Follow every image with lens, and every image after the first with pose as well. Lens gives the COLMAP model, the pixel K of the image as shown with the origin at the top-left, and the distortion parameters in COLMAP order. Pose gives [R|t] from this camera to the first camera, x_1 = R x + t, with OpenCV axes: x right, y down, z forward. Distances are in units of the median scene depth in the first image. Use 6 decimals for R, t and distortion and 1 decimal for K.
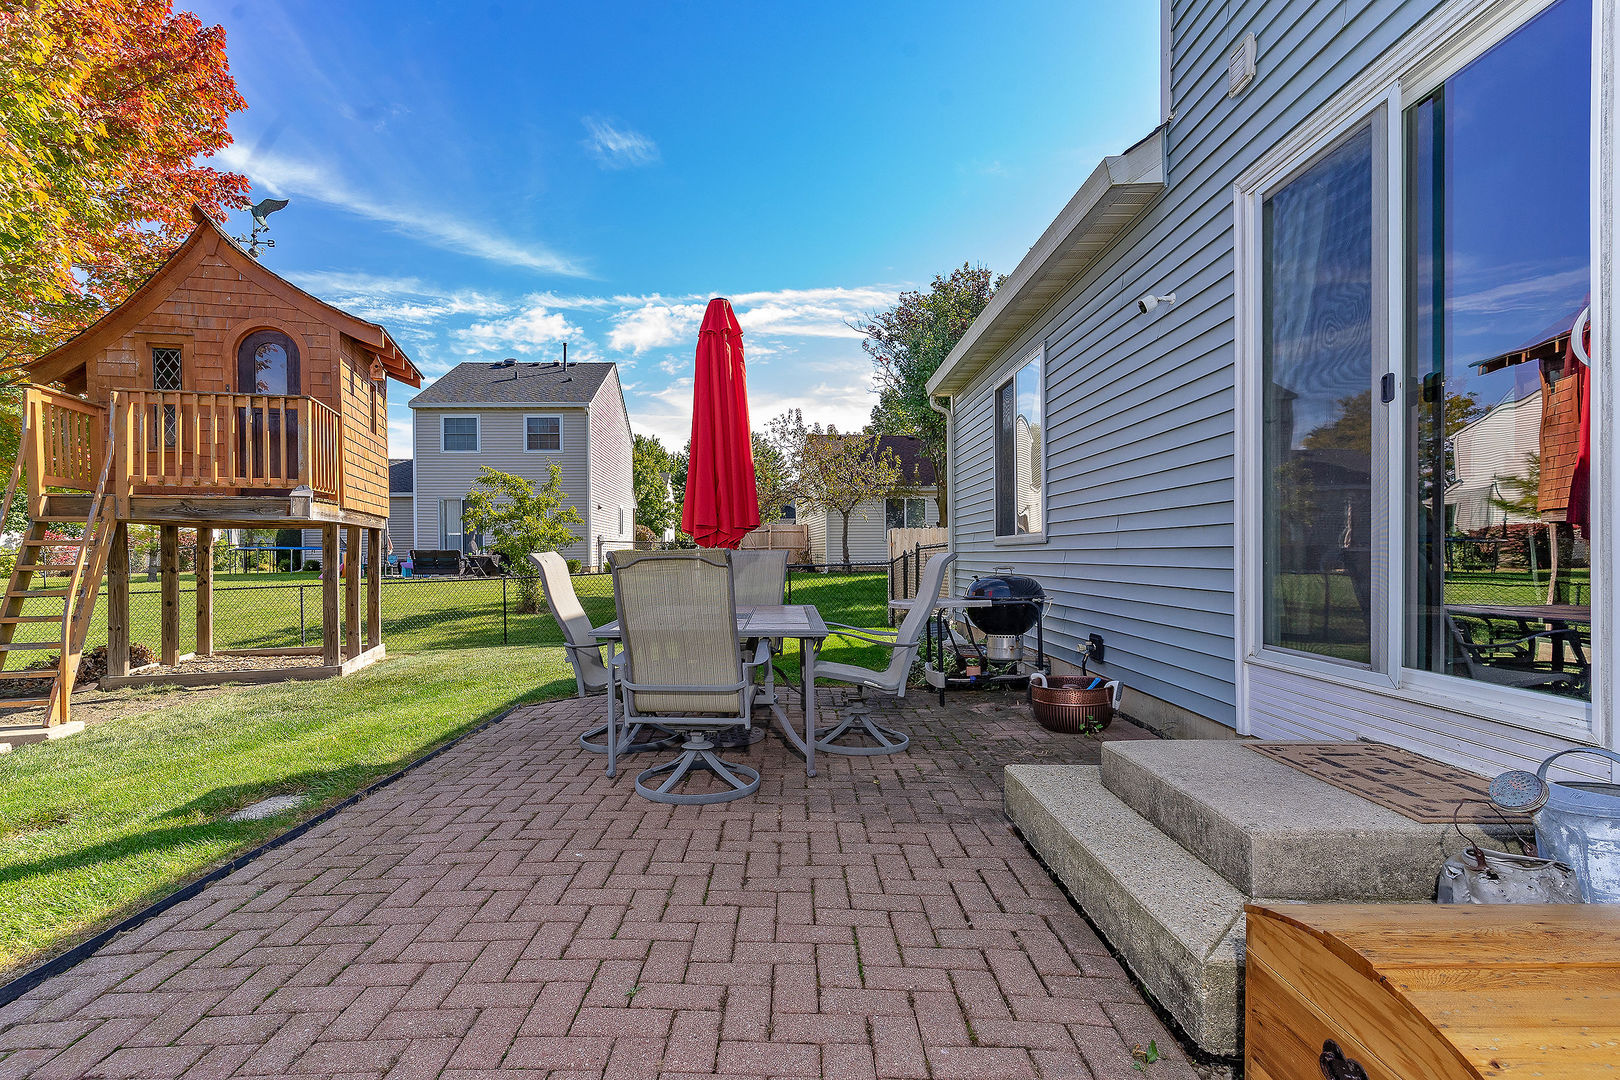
lens RADIAL K [[858.1, 0, 803.8], [0, 858.1, 550.0], [0, 0, 1]] dist [-0.052734, 0.001073]
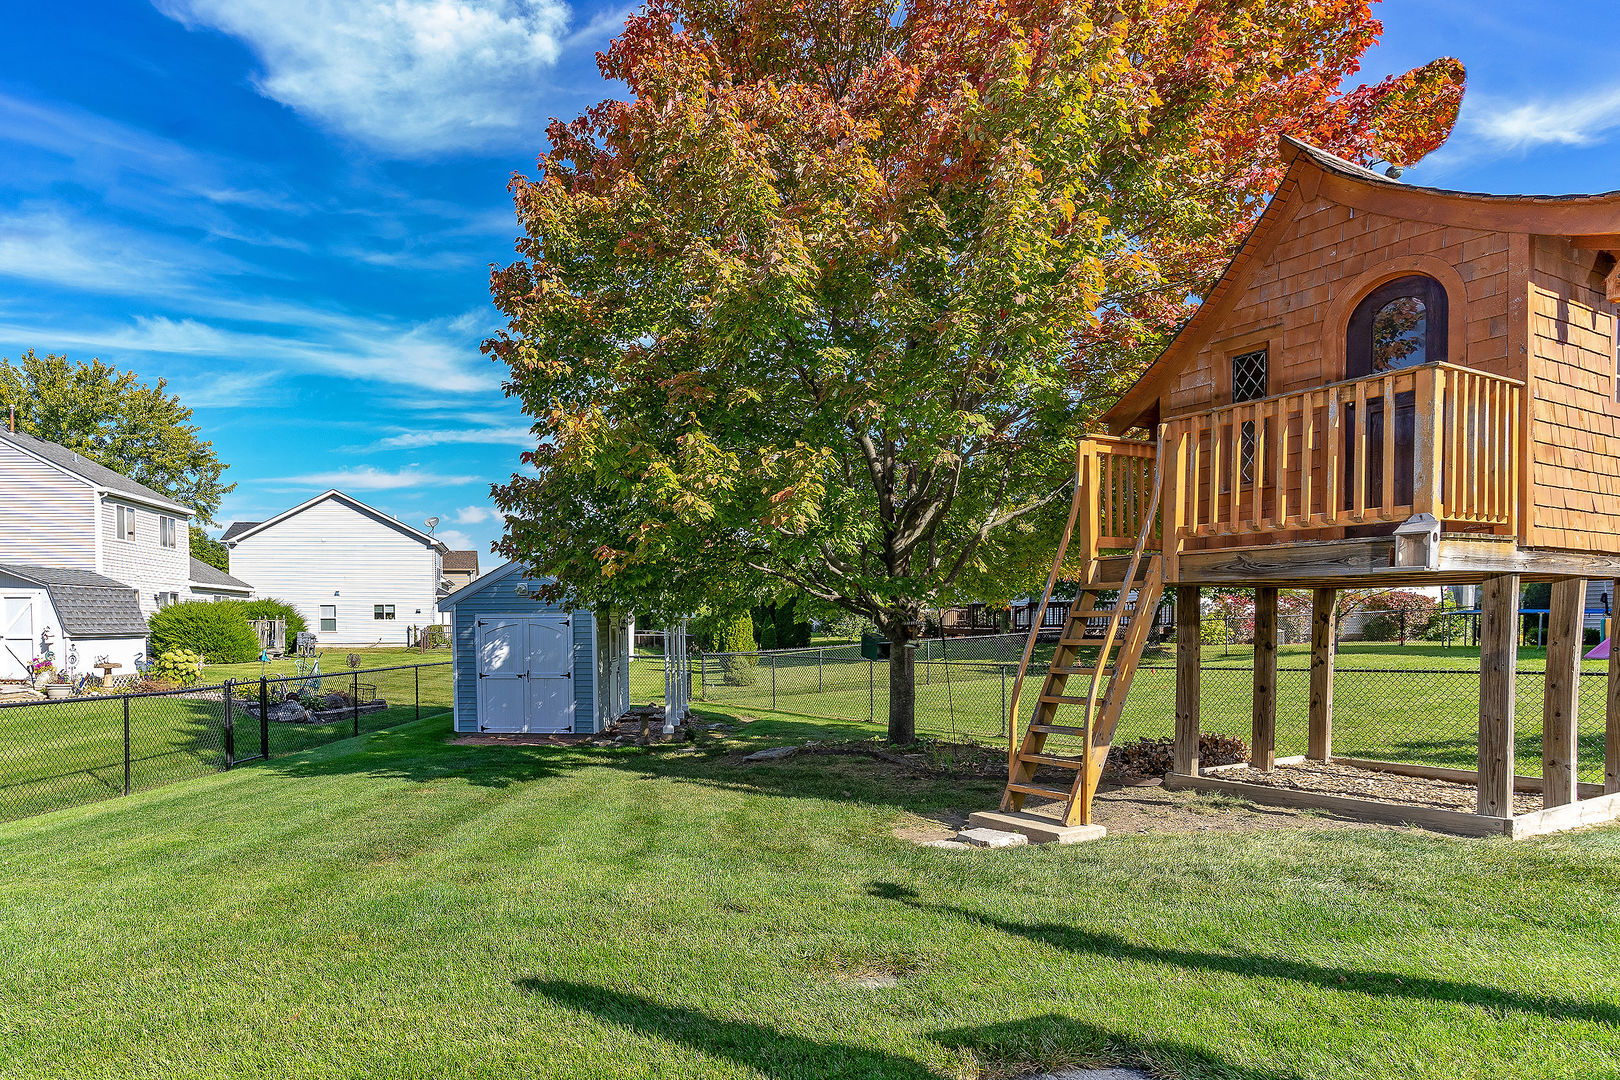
lens RADIAL K [[840.5, 0, 809.4], [0, 840.5, 644.8], [0, 0, 1]] dist [0.003425, 0.000555]
pose [[0.188347, 0.035218, -0.981471, -0.079783], [0.011259, 0.999214, 0.038016, -0.010768], [0.982038, -0.018210, 0.187802, 0.446988]]
